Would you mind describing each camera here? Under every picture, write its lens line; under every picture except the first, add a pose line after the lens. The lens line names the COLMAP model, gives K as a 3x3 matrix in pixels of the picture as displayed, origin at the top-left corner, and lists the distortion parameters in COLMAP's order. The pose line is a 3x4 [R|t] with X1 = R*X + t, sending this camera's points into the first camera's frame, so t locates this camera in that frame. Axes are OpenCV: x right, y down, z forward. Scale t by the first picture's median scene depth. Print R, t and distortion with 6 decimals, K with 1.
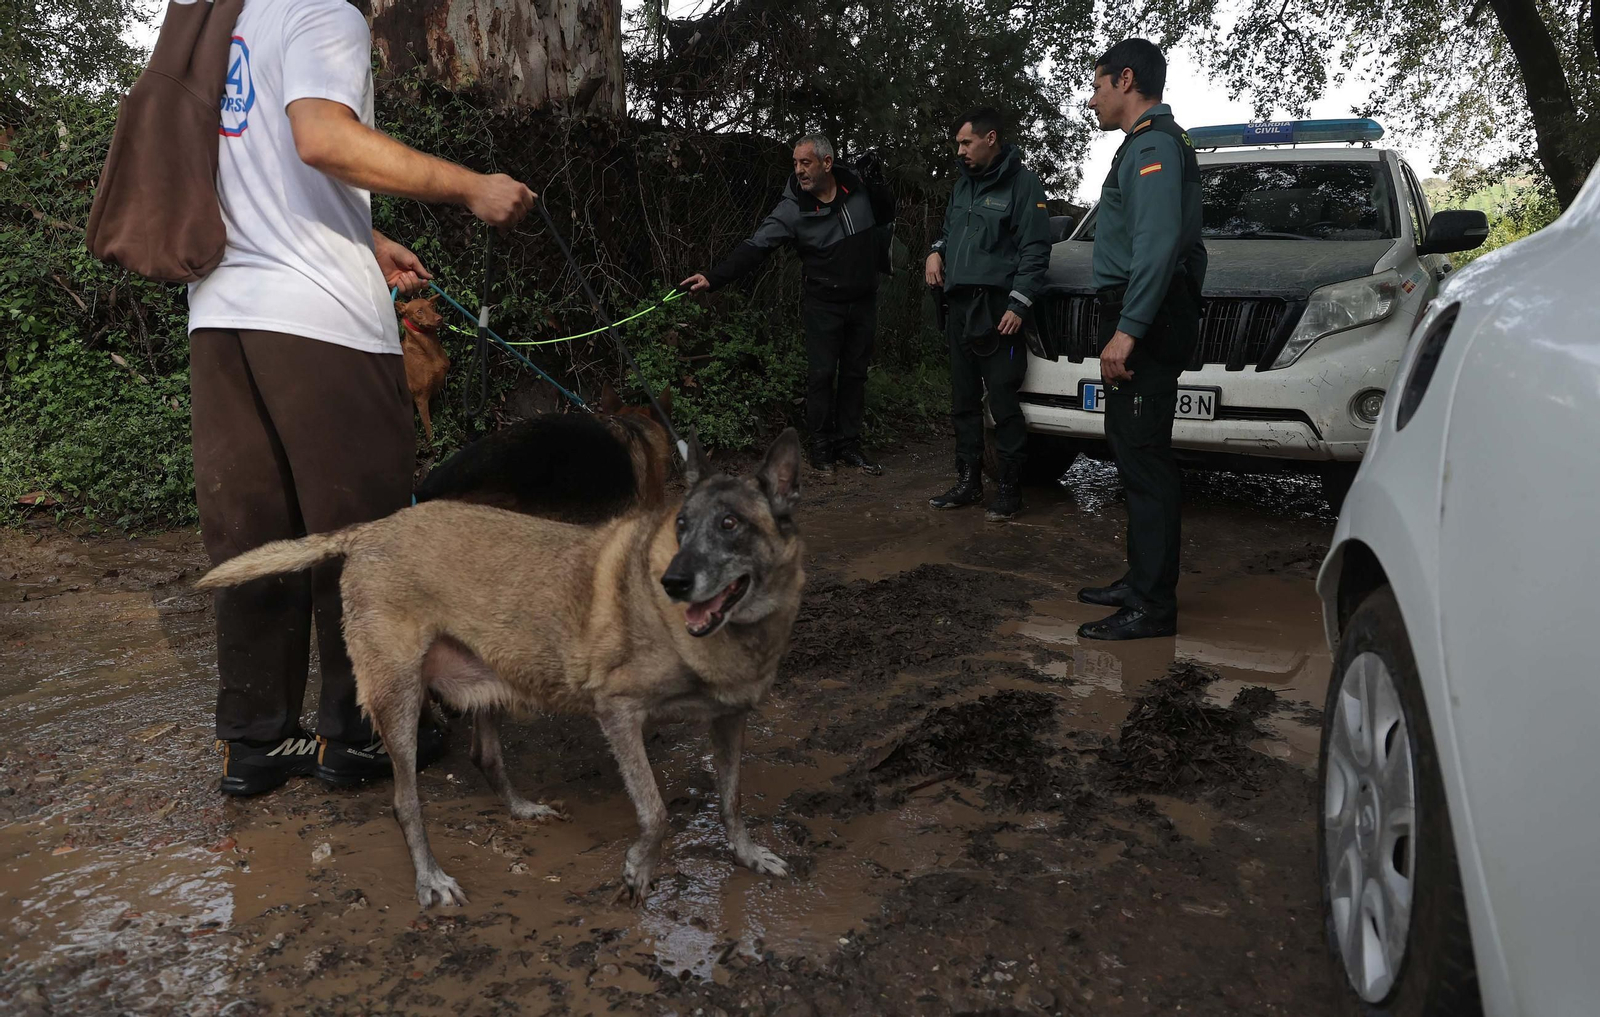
lens RADIAL K [[1168.4, 0, 787.3], [0, 1168.4, 502.9], [0, 0, 1]] dist [0.014910, 0.000848]
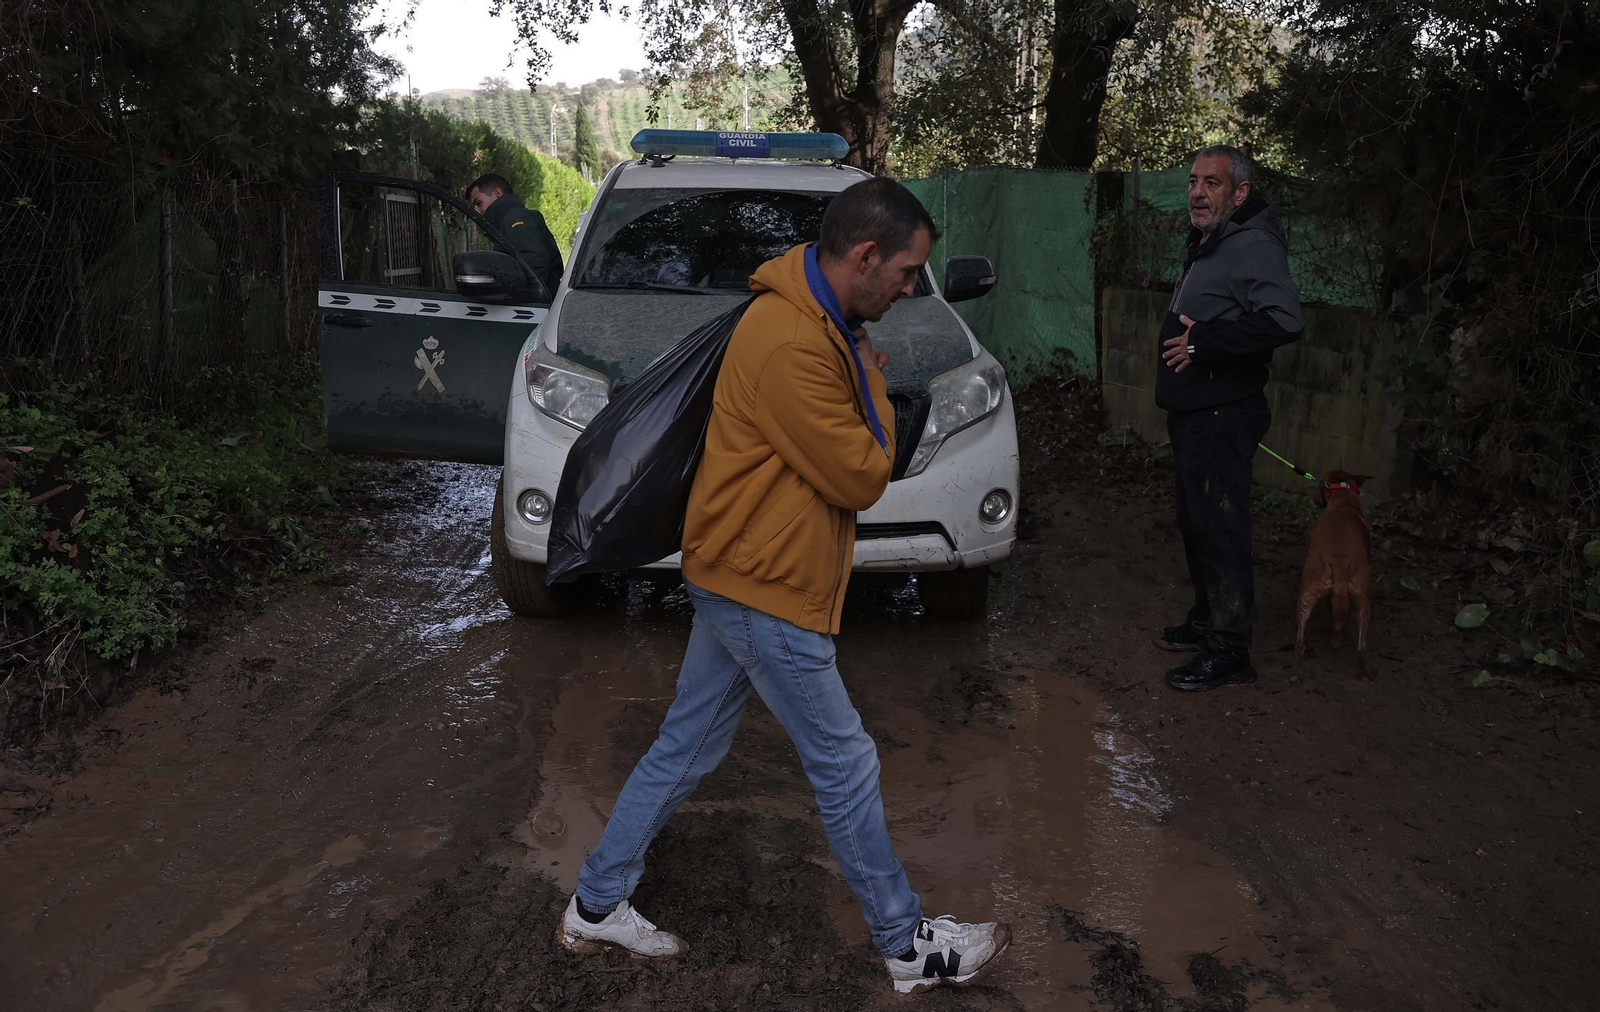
lens RADIAL K [[1400.9, 0, 783.1], [0, 1400.9, 469.0], [0, 0, 1]] dist [0.001408, -0.011947]
pose [[0.794838, -0.116012, 0.595629, -0.235553], [0.096679, 0.993227, 0.064440, -0.167078], [-0.599071, 0.006366, 0.800671, 0.189252]]
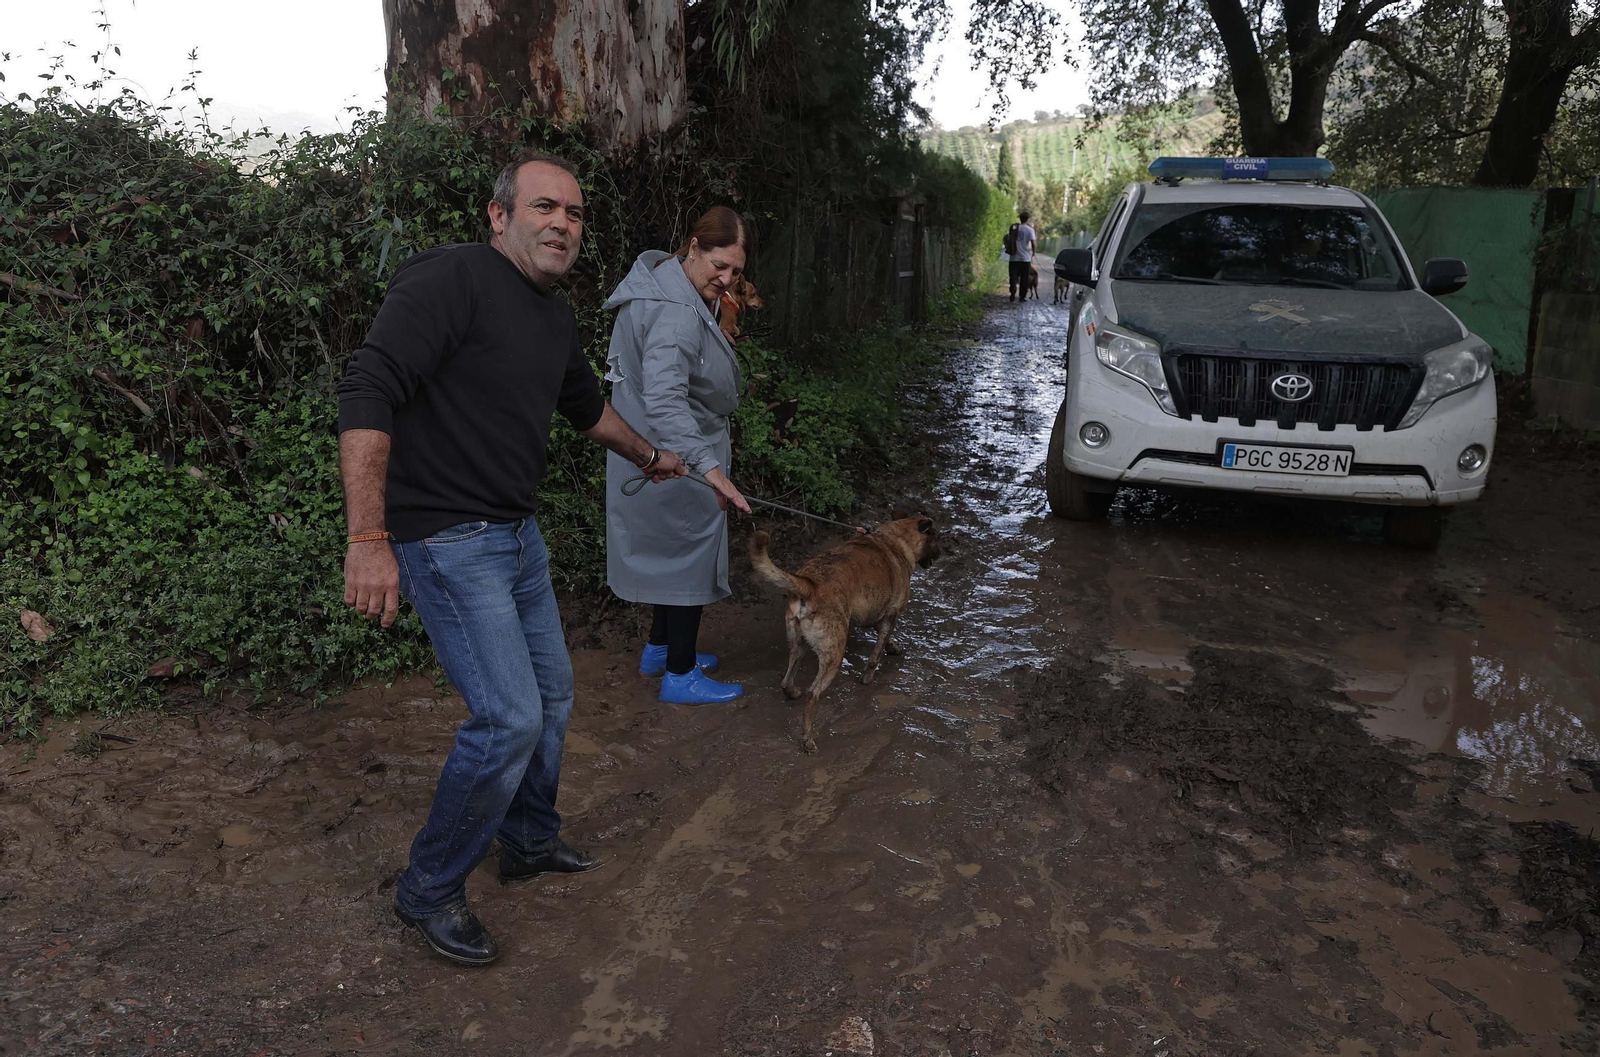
lens RADIAL K [[1142.0, 0, 736.8], [0, 1142.0, 537.4], [0, 0, 1]] dist [0.018277, 0.000413]
pose [[0.948587, -0.083536, 0.305294, -0.445144], [0.049736, 0.991901, 0.116874, -0.145664], [-0.312584, -0.095681, 0.945059, 0.132973]]
